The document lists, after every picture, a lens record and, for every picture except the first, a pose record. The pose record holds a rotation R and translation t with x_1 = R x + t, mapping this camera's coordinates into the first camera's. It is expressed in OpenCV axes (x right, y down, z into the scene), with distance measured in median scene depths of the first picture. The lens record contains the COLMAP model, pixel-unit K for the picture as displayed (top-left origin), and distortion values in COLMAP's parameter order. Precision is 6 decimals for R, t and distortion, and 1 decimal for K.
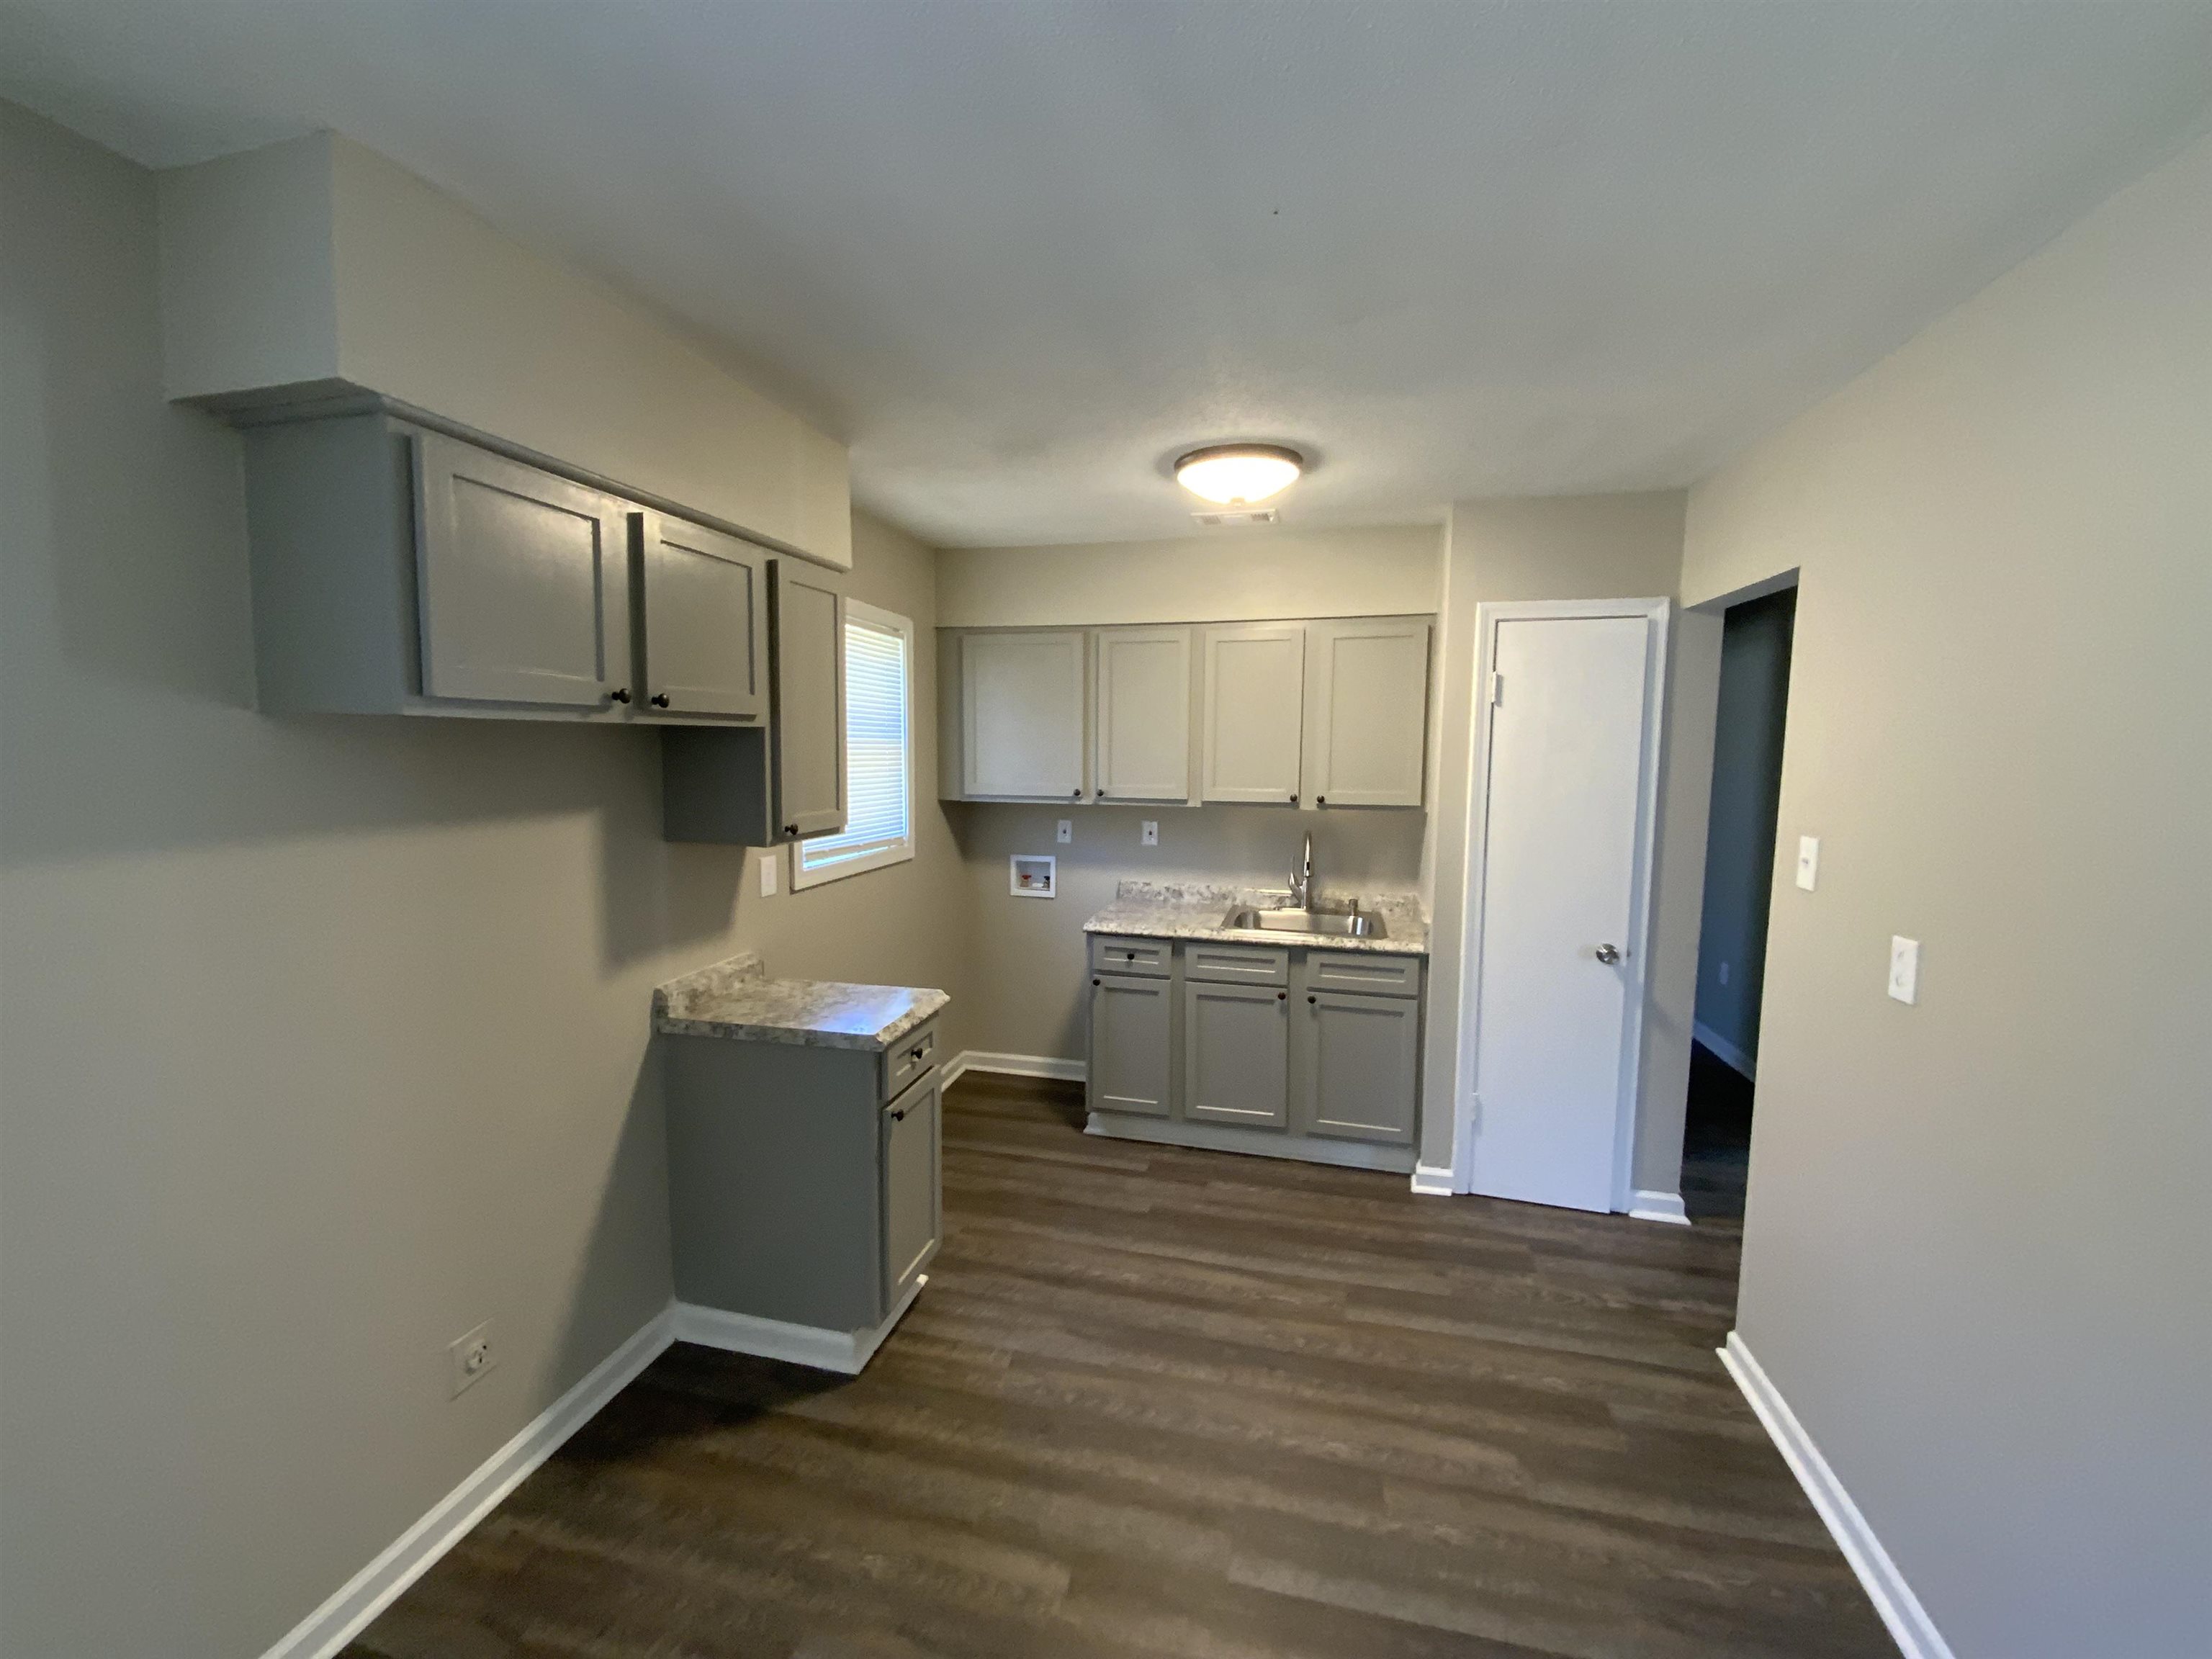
lens RADIAL K [[882.4, 0, 1113.6], [0, 882.4, 829.5], [0, 0, 1]] dist [0.020364, -0.019611]
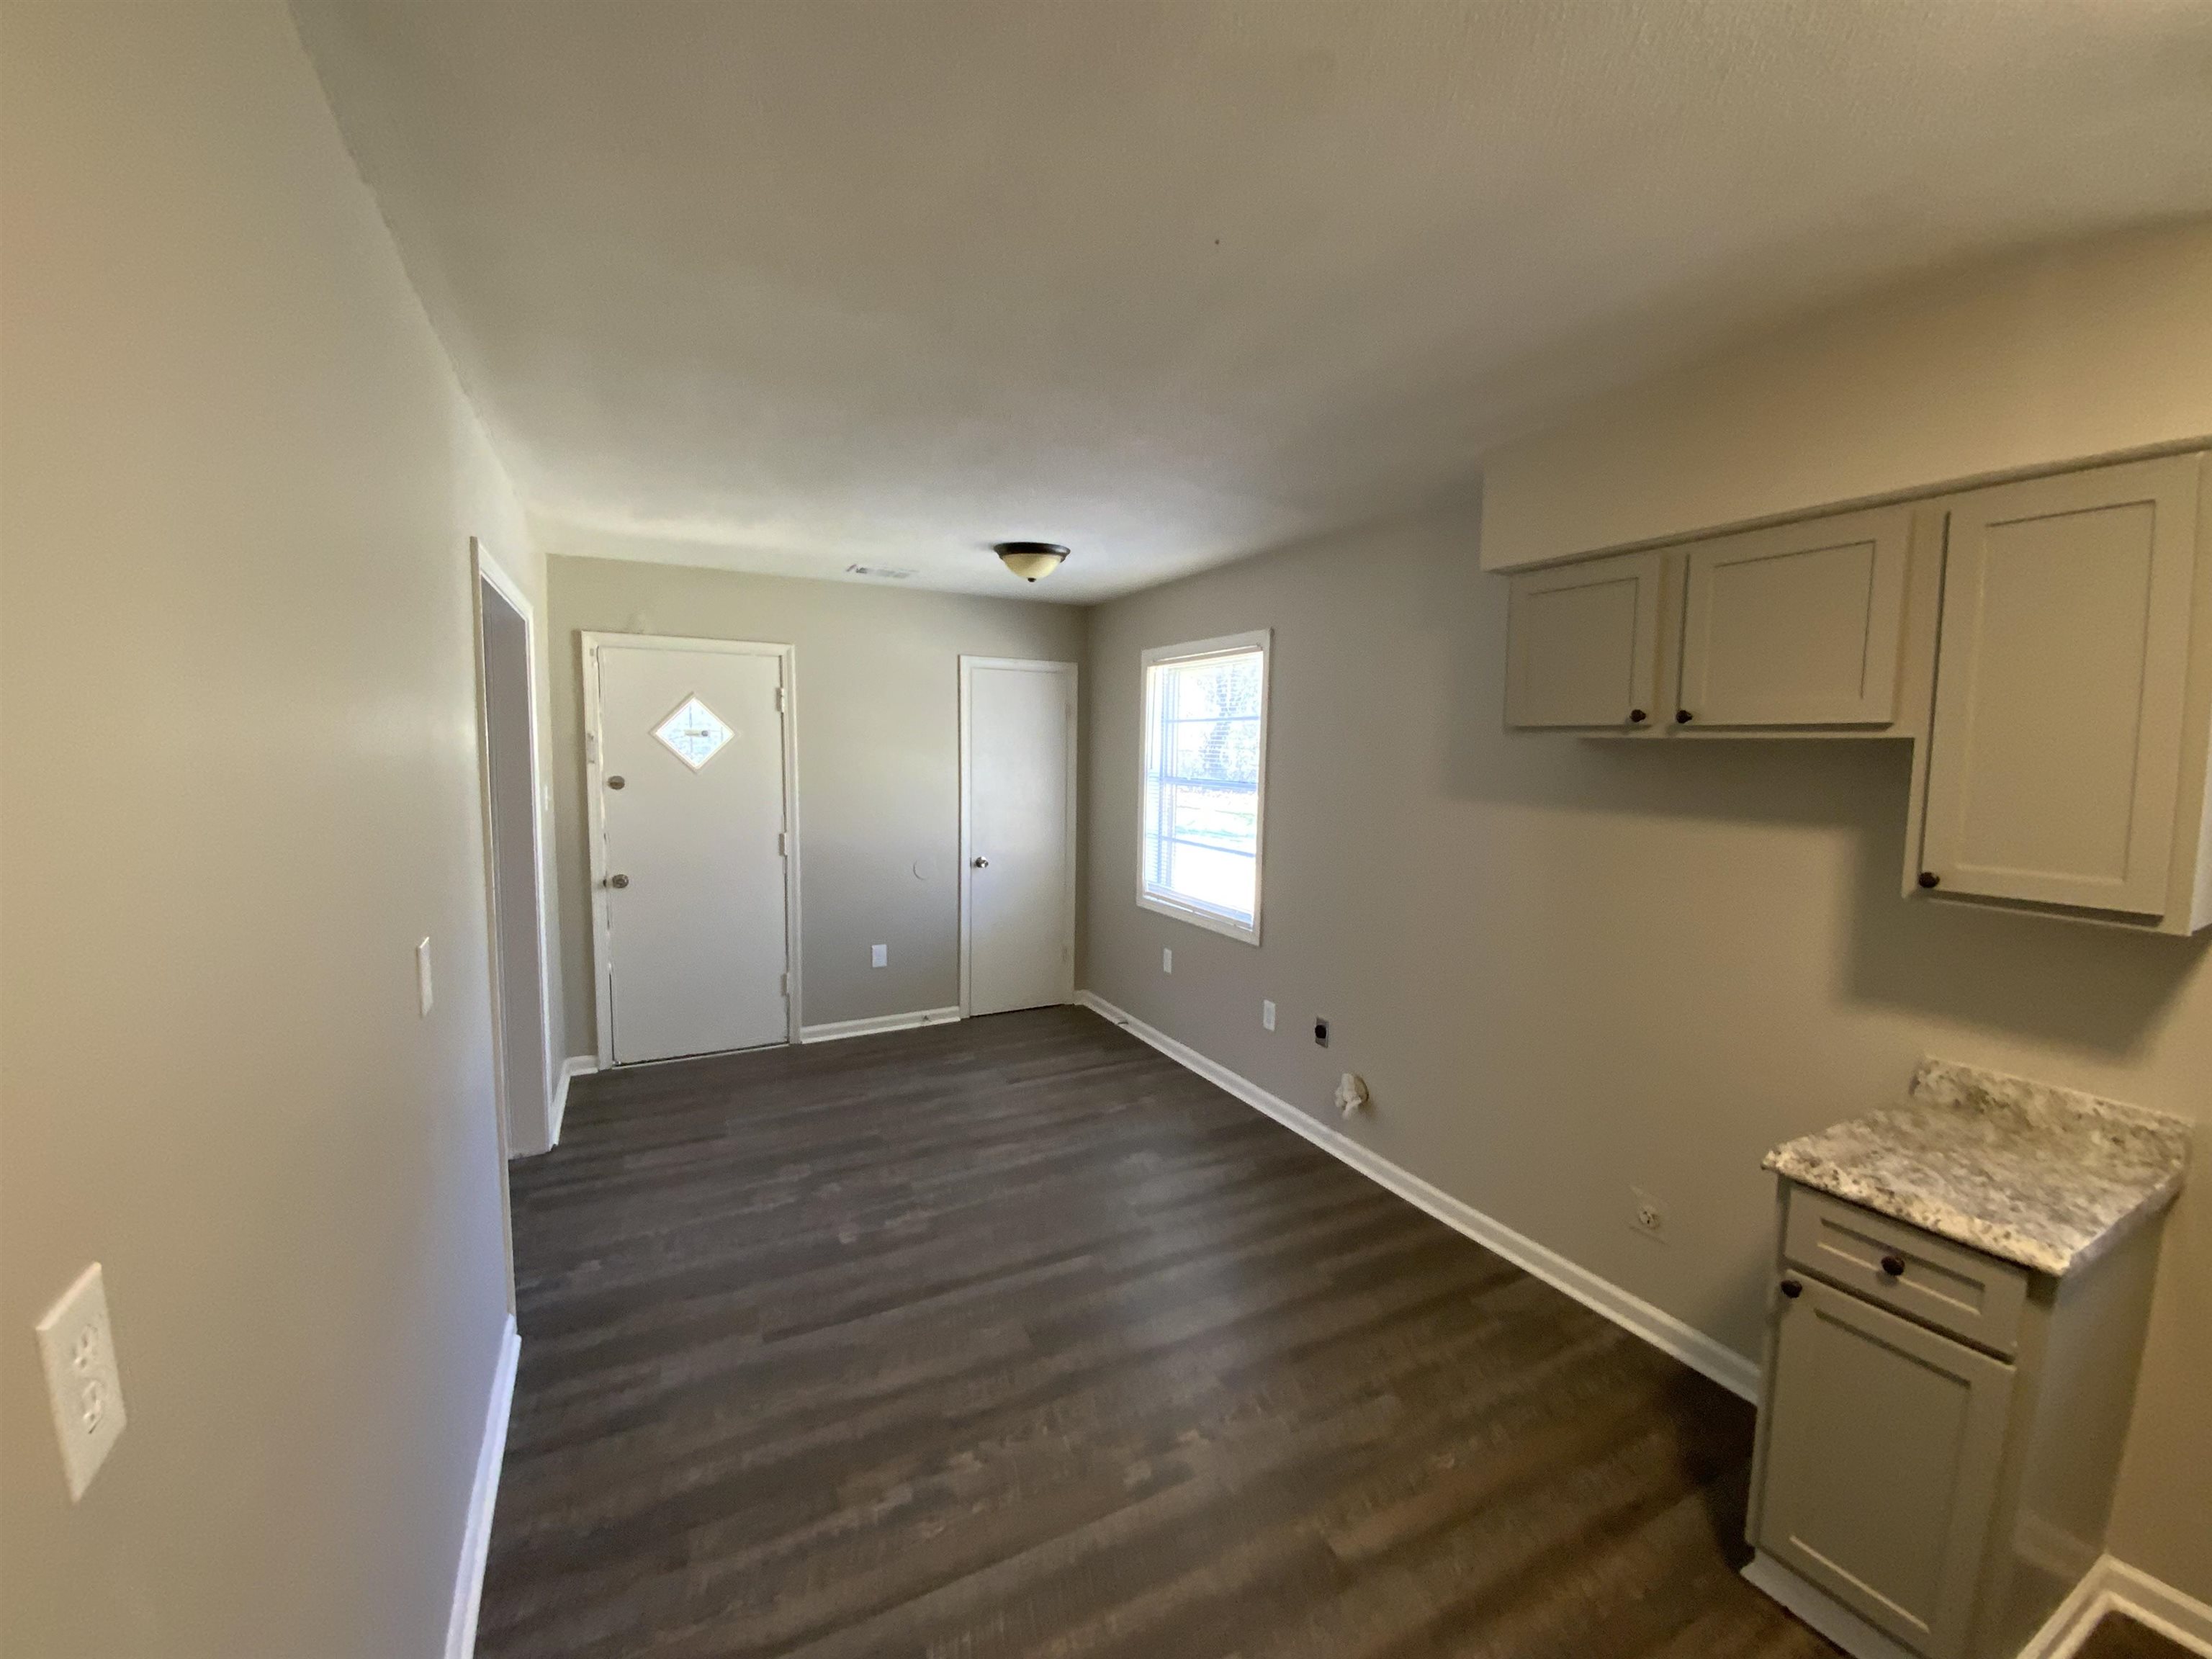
lens RADIAL K [[882.4, 0, 1113.6], [0, 882.4, 829.5], [0, 0, 1]] dist [0.020364, -0.019611]
pose [[-0.755021, 0.021218, -0.655357, 0.690556], [-0.105448, 0.982538, 0.153295, -0.090295], [0.647166, 0.184847, -0.739600, 1.244728]]
